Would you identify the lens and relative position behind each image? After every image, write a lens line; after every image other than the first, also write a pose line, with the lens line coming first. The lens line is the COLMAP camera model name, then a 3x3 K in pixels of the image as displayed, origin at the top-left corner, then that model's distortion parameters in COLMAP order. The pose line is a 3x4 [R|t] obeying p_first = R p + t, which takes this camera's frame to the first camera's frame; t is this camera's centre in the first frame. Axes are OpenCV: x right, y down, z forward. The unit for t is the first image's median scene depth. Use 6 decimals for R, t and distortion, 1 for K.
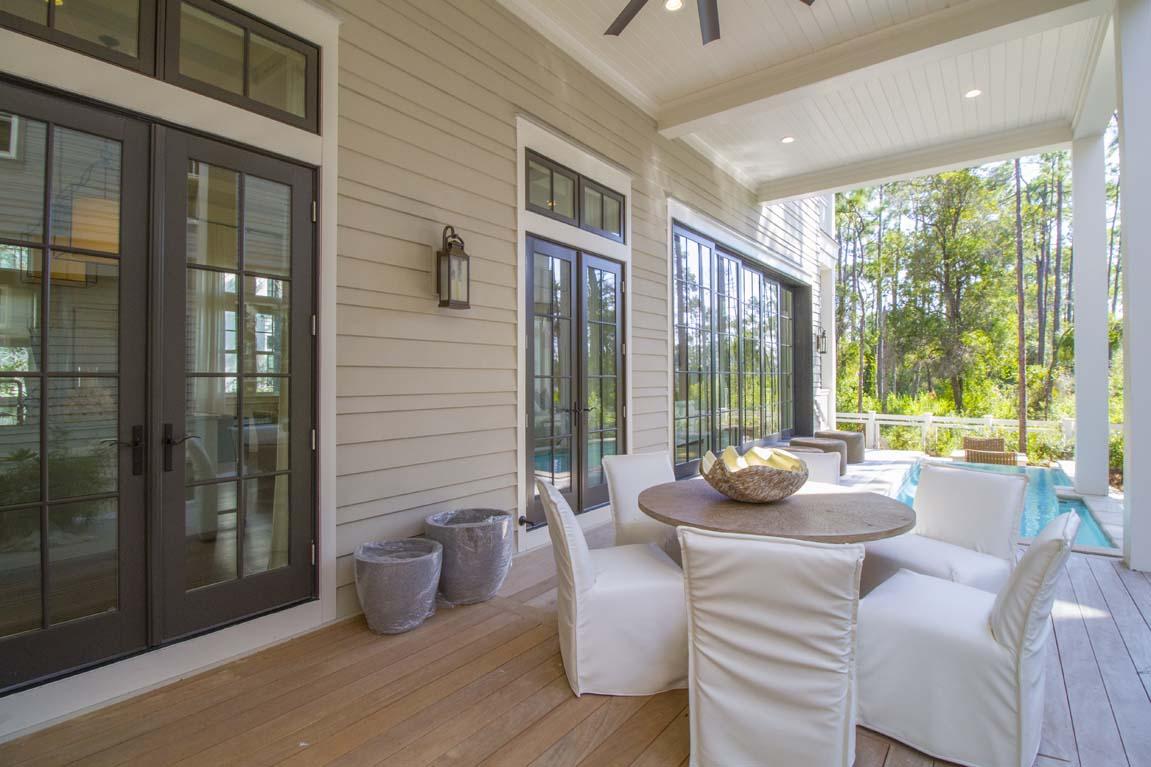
lens RADIAL K [[531.9, 0, 582.8], [0, 531.9, 375.9], [0, 0, 1]] dist [0.000368, -0.019879]
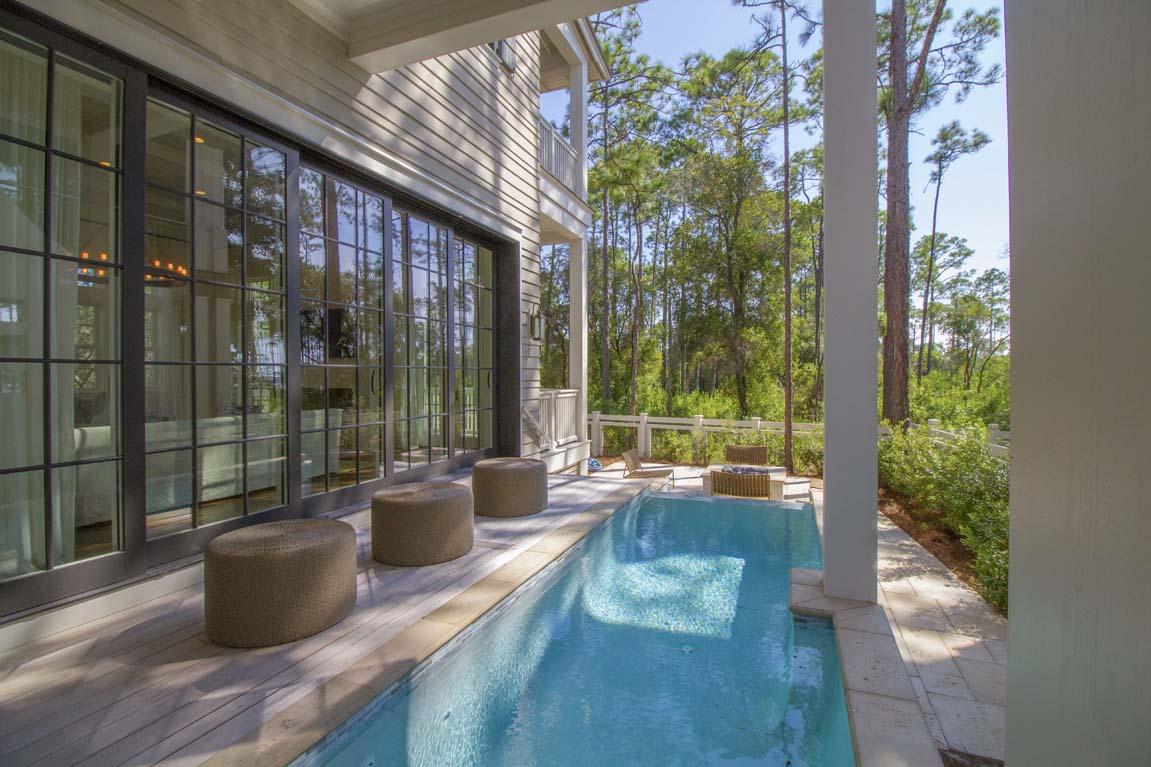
lens RADIAL K [[531.9, 0, 582.8], [0, 531.9, 375.9], [0, 0, 1]] dist [0.000368, -0.019879]
pose [[0.956394, 0.001186, 0.292076, 0.192177], [-0.002760, 0.999984, 0.004977, 0.000629], [-0.292066, -0.005566, 0.956382, 0.193440]]
